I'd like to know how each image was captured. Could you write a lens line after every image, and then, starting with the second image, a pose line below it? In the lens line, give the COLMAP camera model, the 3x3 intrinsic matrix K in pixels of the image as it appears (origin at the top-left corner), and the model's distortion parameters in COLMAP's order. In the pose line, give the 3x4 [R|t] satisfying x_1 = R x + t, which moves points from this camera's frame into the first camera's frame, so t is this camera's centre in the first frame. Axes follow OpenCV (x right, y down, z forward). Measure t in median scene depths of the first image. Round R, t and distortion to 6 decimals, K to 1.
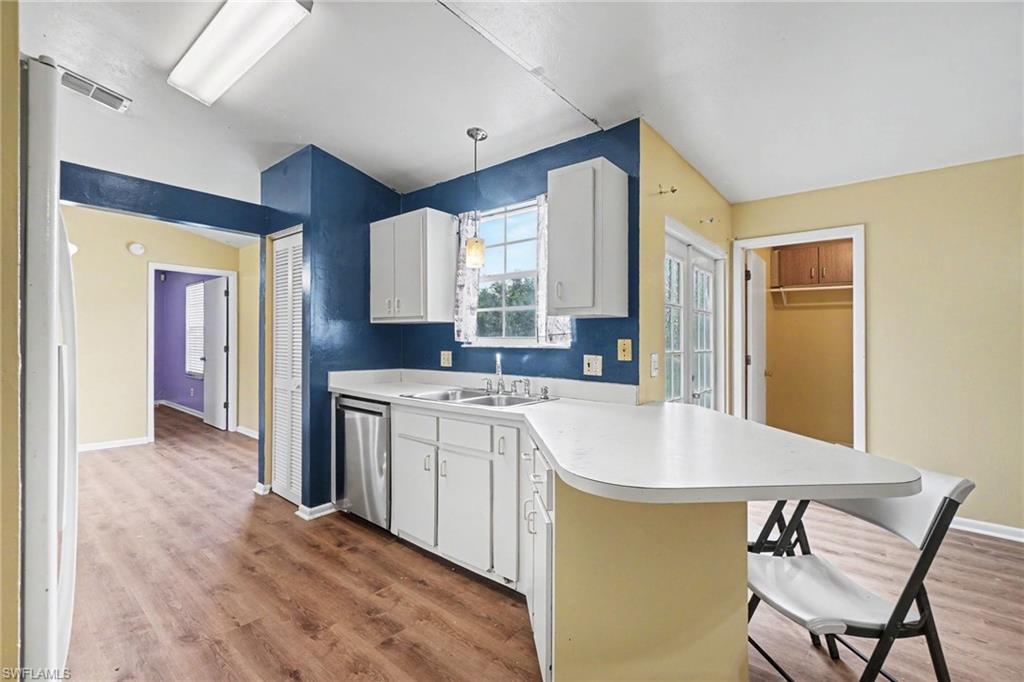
lens RADIAL K [[446.5, 0, 508.4], [0, 446.5, 339.3], [0, 0, 1]] dist [-0.006793, 0.001280]
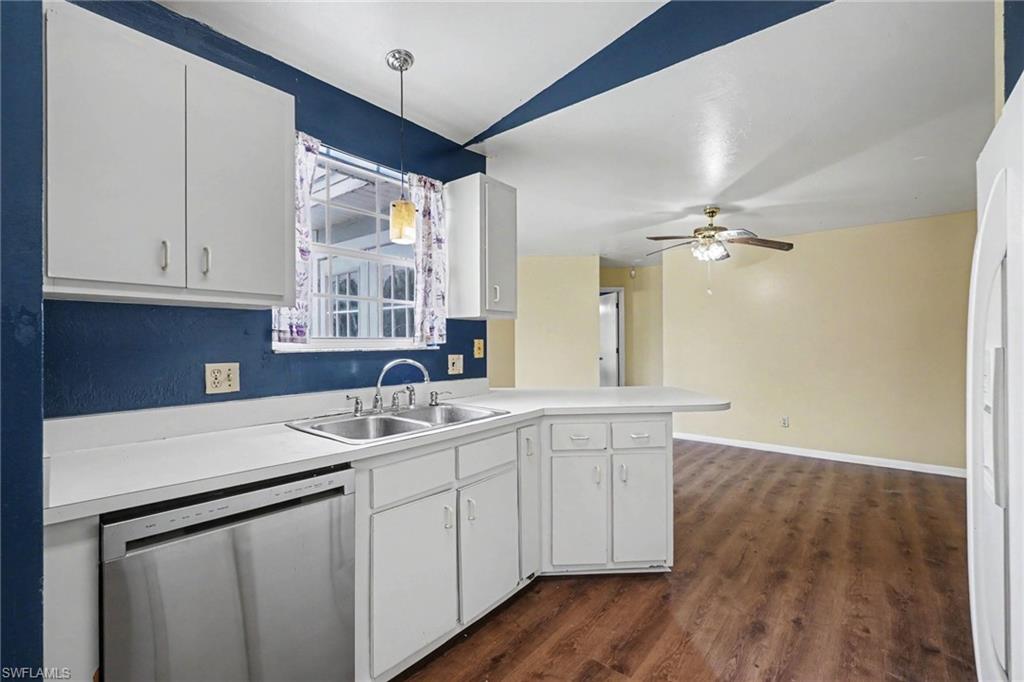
lens RADIAL K [[446.5, 0, 506.1], [0, 446.5, 338.4], [0, 0, 1]] dist [-0.006793, 0.001280]
pose [[0.000230, -0.001277, 0.999999, -0.838830], [0.000223, 0.999999, 0.001277, -0.003685], [-1.000000, 0.000223, 0.000231, 0.866468]]
